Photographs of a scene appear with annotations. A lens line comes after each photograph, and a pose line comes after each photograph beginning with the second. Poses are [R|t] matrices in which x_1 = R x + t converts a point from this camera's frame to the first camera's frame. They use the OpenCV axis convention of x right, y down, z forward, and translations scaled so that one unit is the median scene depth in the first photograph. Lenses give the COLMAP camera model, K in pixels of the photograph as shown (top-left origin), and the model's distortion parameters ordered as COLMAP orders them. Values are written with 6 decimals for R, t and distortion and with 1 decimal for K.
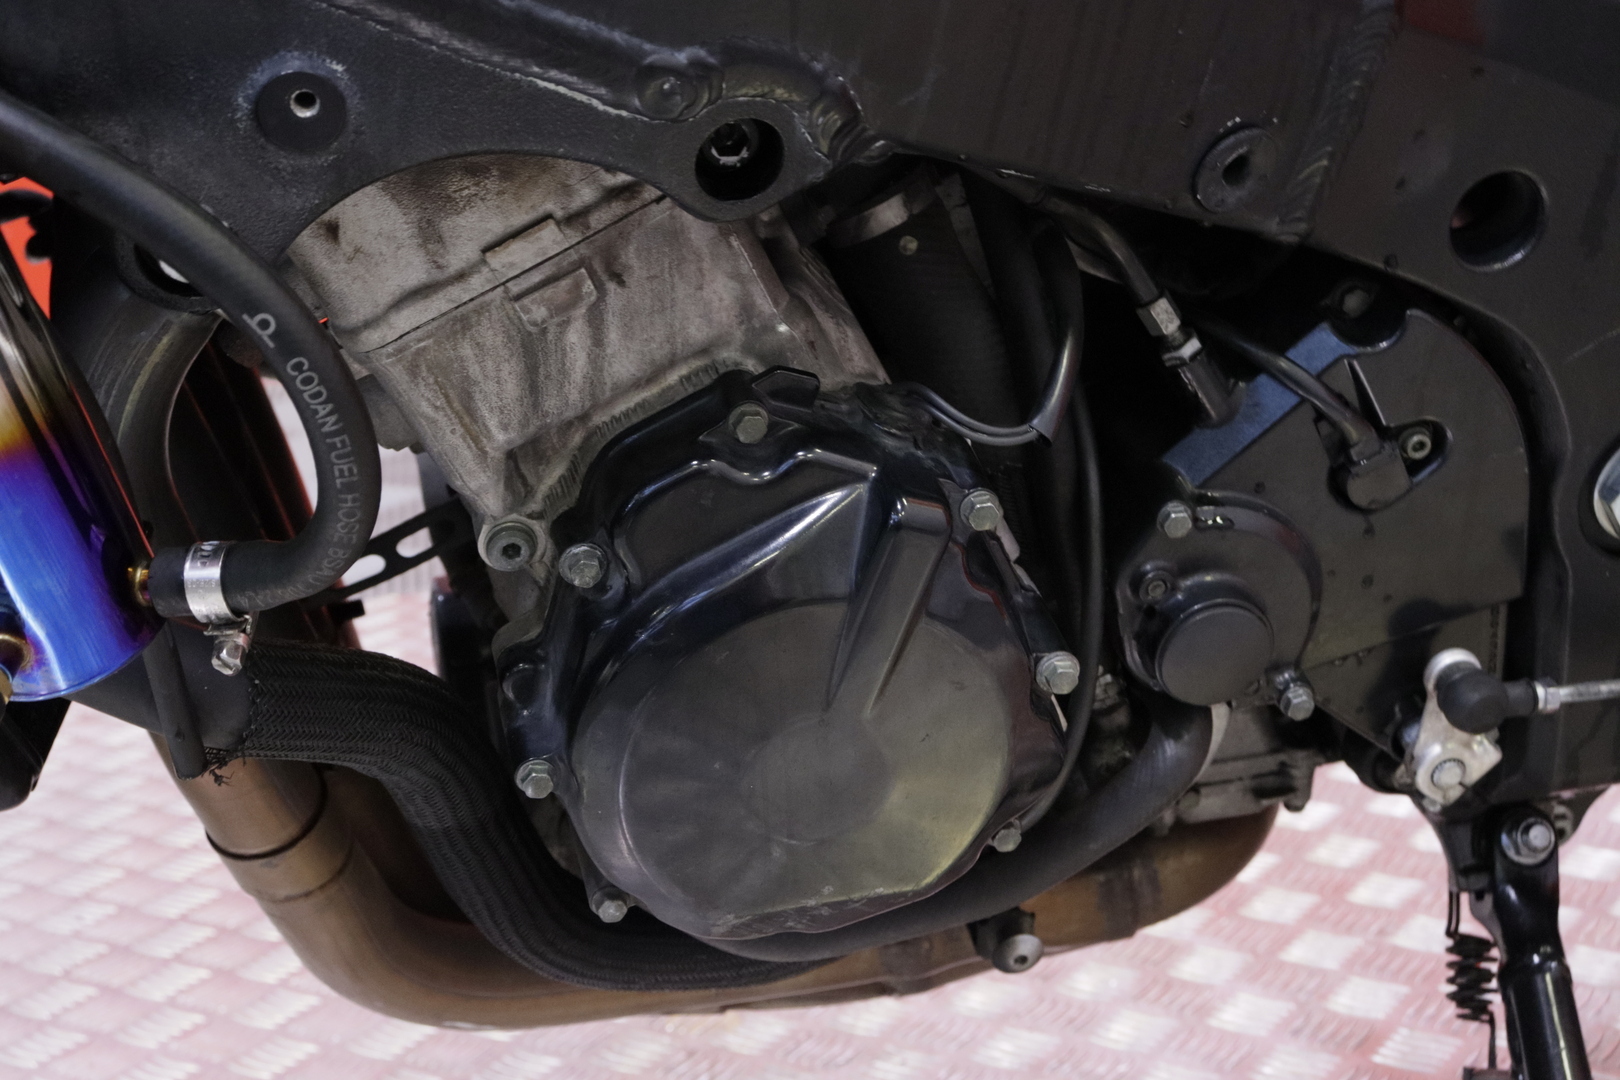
lens RADIAL K [[2528.6, 0, 814.9], [0, 2528.6, 543.6], [0, 0, 1]] dist [0.068566, 0.000000]
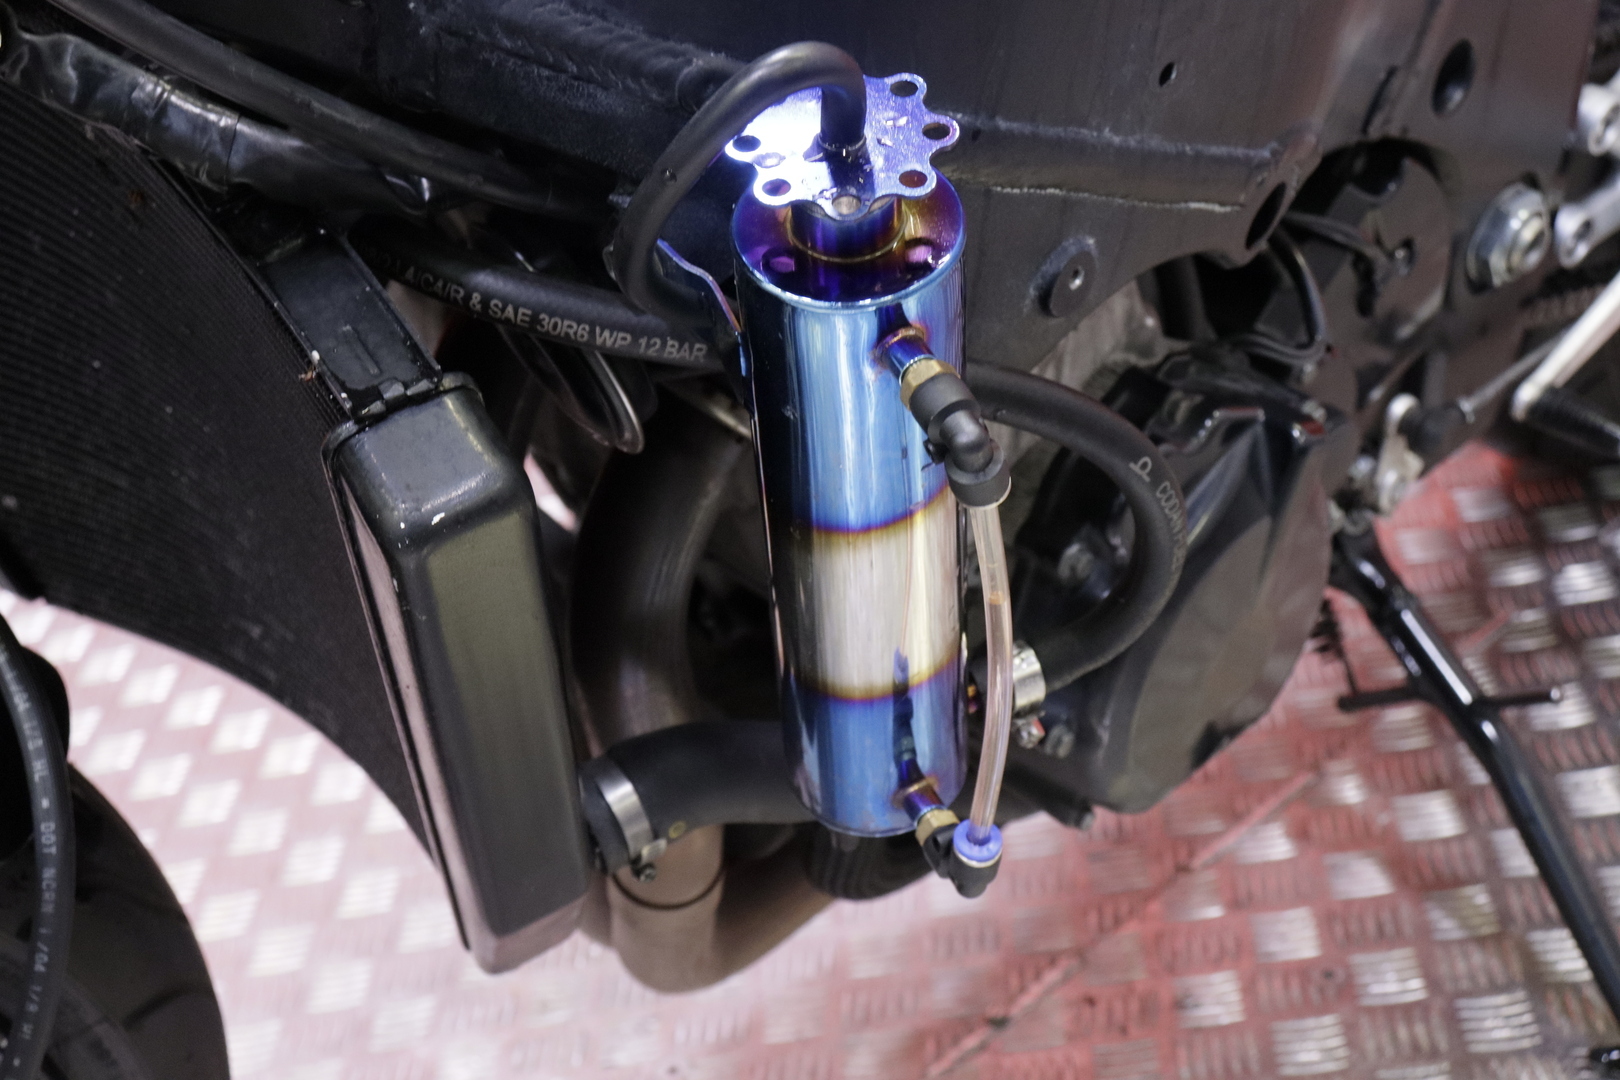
lens RADIAL K [[2684.3, 0, 813.0], [0, 2684.3, 540.5], [0, 0, 1]] dist [0.021013, 0.000000]
pose [[0.822062, -0.322629, 0.469174, -0.795471], [0.257078, 0.945521, 0.199752, -0.289521], [-0.508059, -0.043594, 0.860218, -0.027821]]
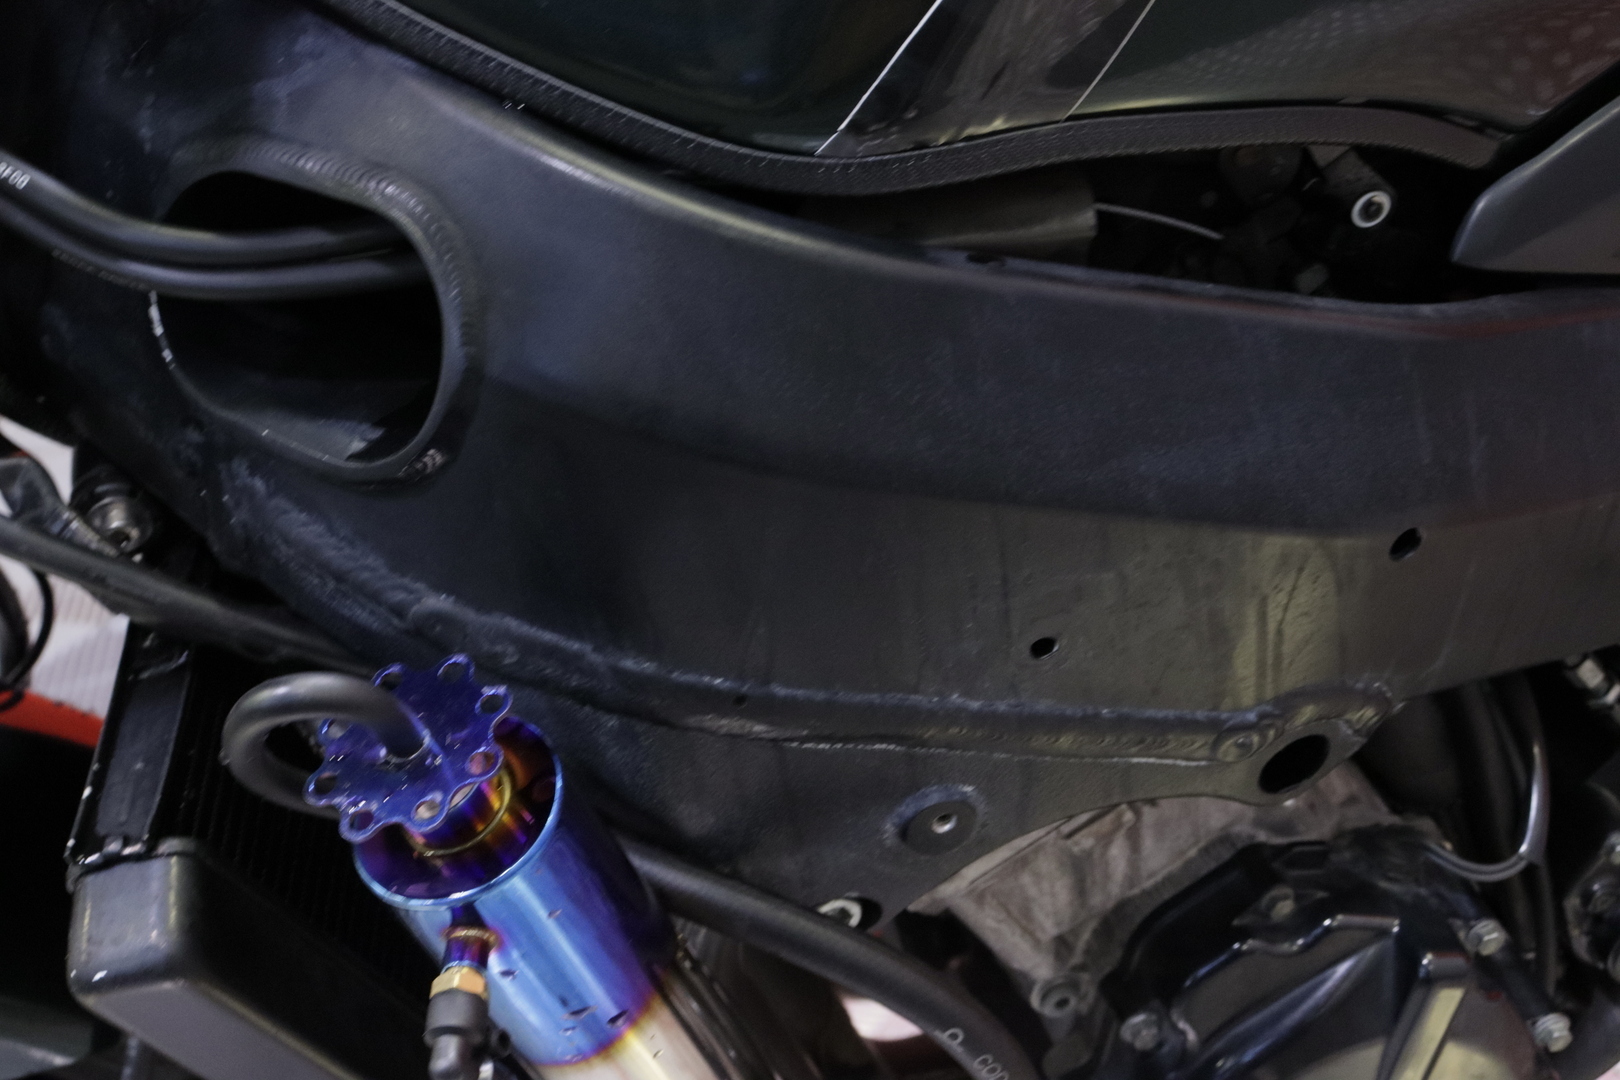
lens RADIAL K [[2528.6, 0, 801.9], [0, 2528.6, 538.7], [0, 0, 1]] dist [0.068566, 0.000000]
pose [[0.988798, -0.146457, -0.028788, -0.180431], [0.149149, 0.976933, 0.152831, -0.411648], [0.005741, -0.155413, 0.987833, -0.100448]]
